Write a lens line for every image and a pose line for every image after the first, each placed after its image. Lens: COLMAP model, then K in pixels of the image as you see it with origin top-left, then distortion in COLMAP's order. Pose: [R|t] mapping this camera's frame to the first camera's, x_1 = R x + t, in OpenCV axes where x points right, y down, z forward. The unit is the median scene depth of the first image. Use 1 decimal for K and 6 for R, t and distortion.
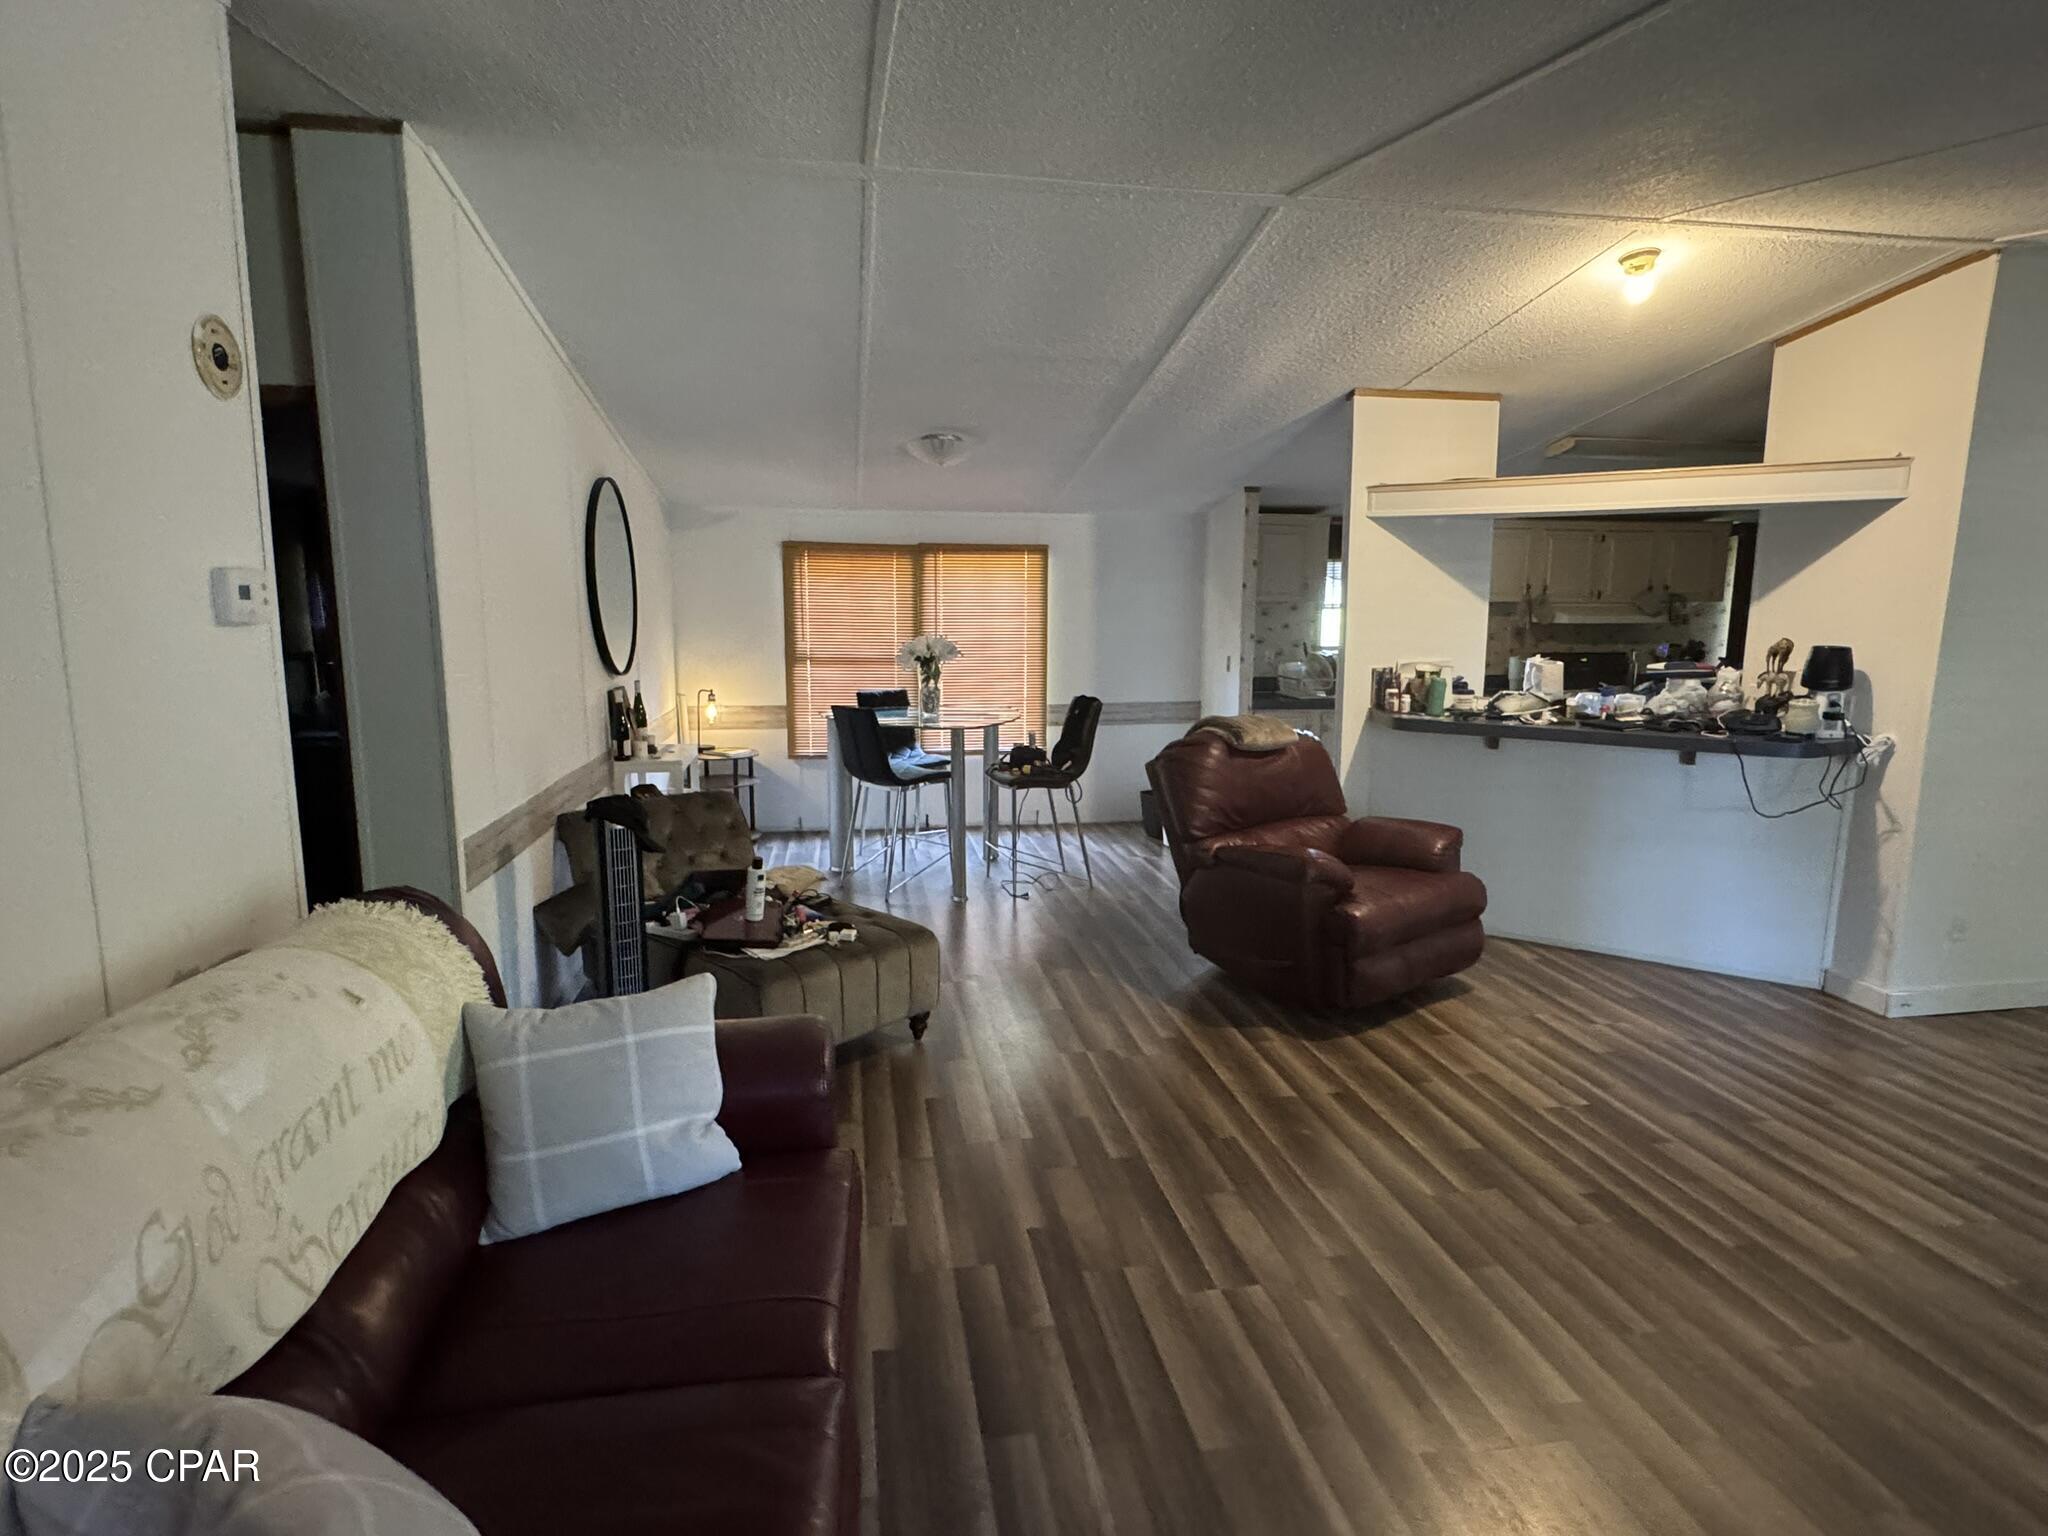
lens RADIAL K [[1036.0, 0, 1023.0], [0, 1036.0, 766.1], [0, 0, 1]] dist [-0.002763, -0.000213]
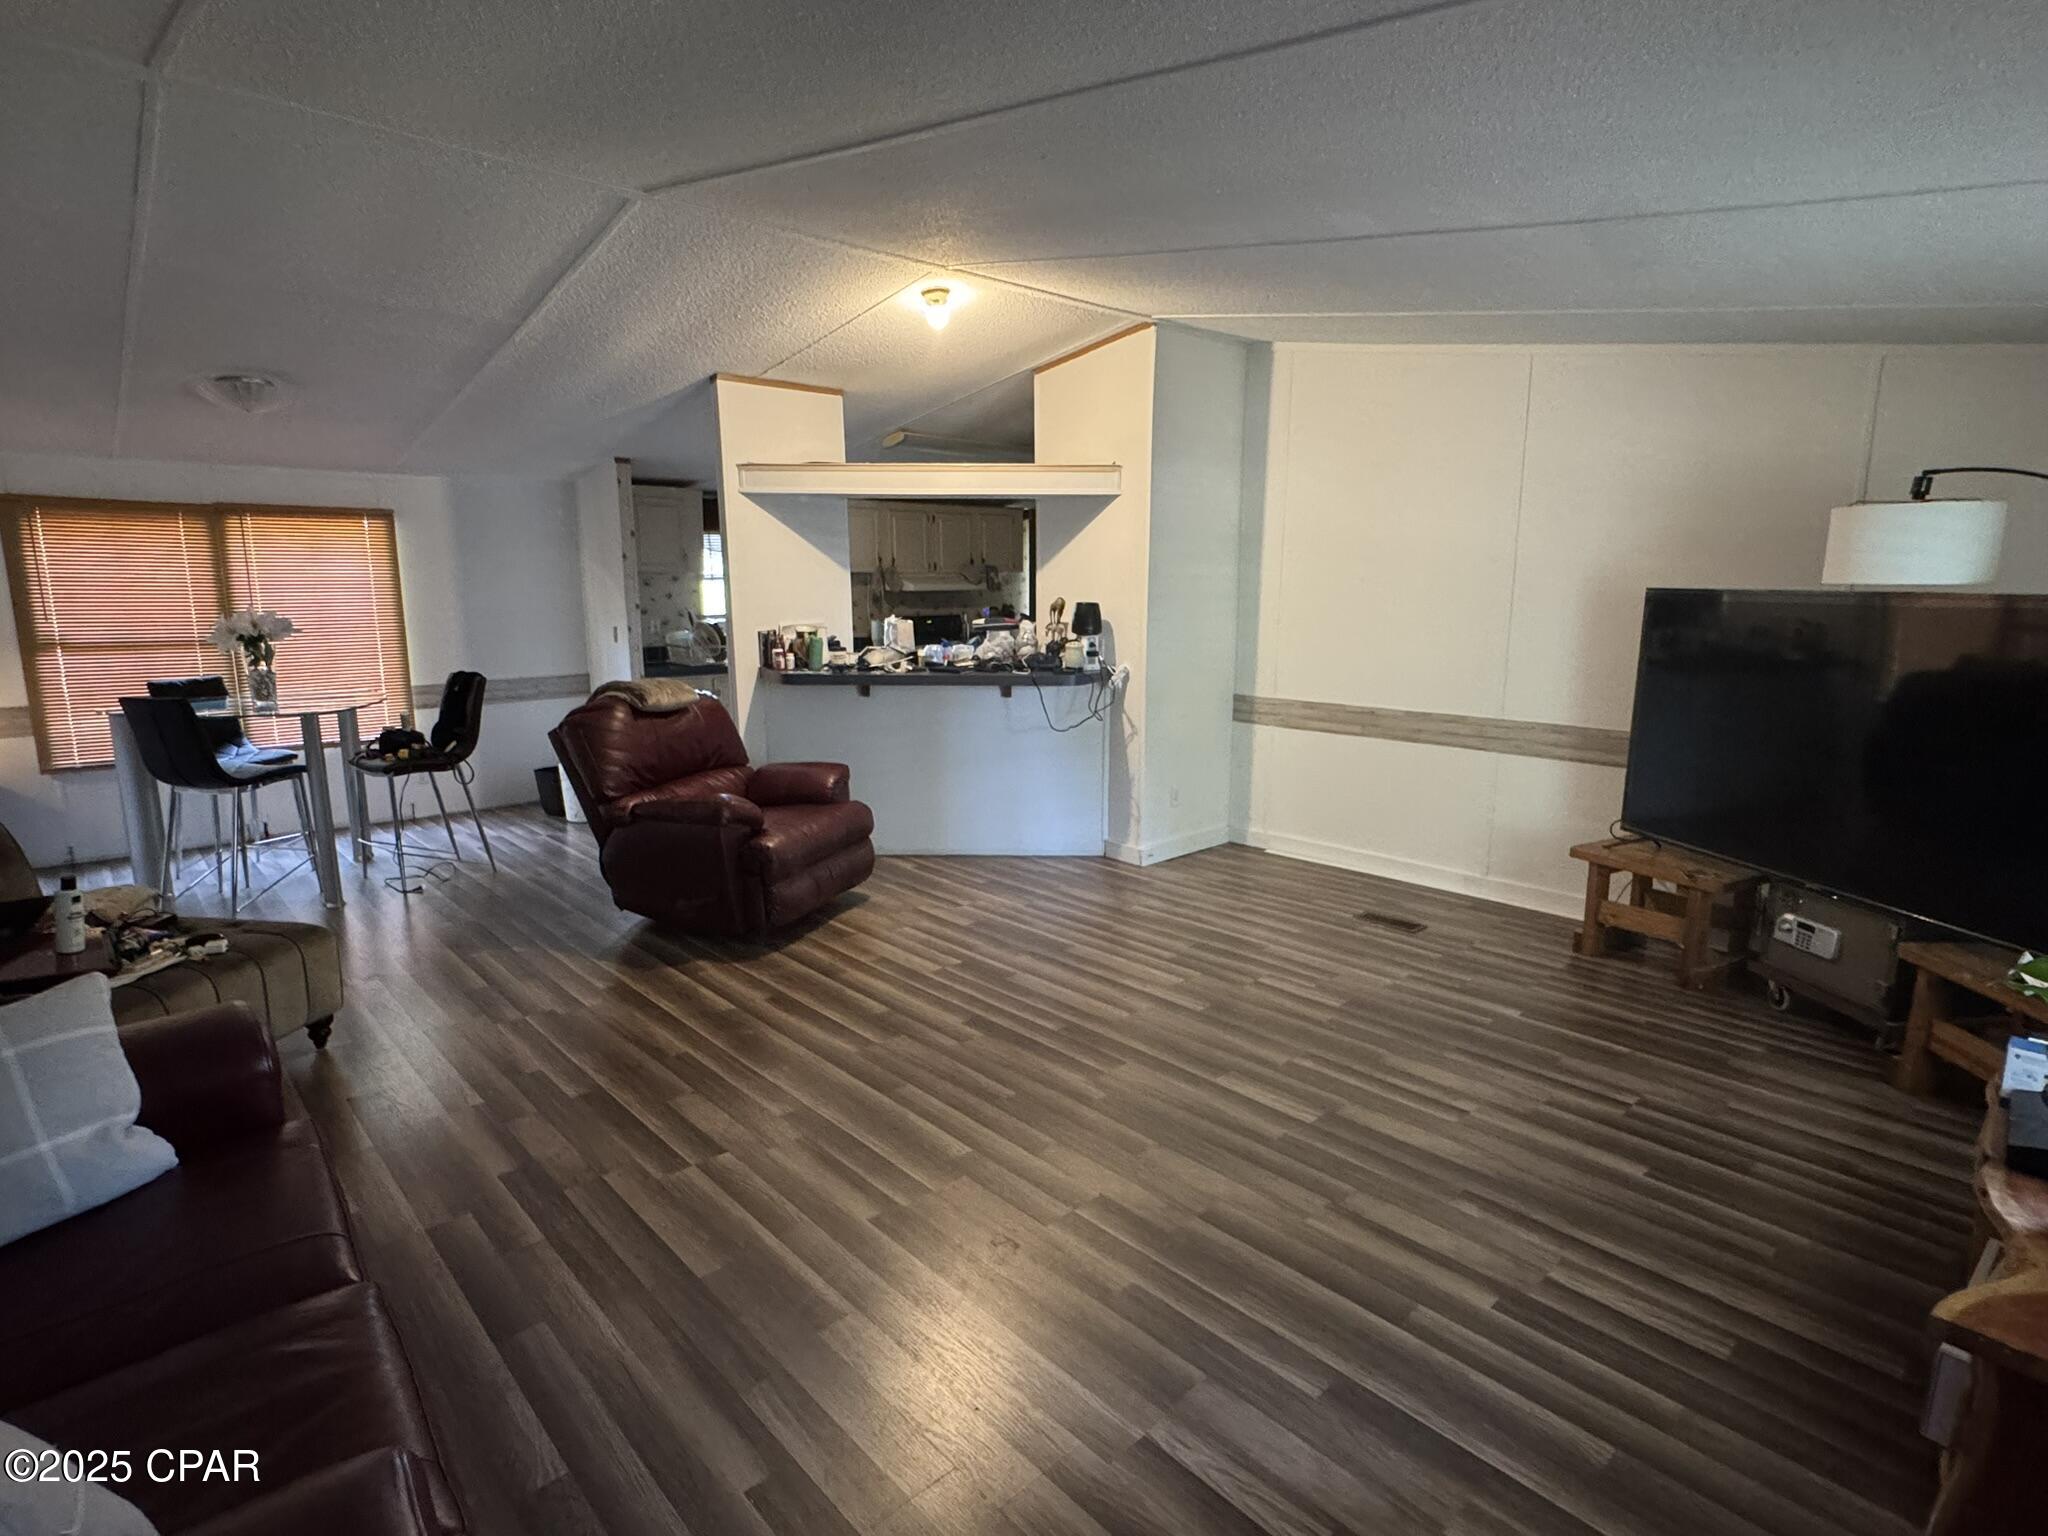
lens RADIAL K [[1036.0, 0, 1023.0], [0, 1036.0, 766.1], [0, 0, 1]] dist [-0.002763, -0.000213]
pose [[0.834918, -0.101886, 0.540861, -0.044468], [0.089056, 0.994775, 0.049920, 0.021701], [-0.543121, 0.006488, 0.839629, -0.090959]]
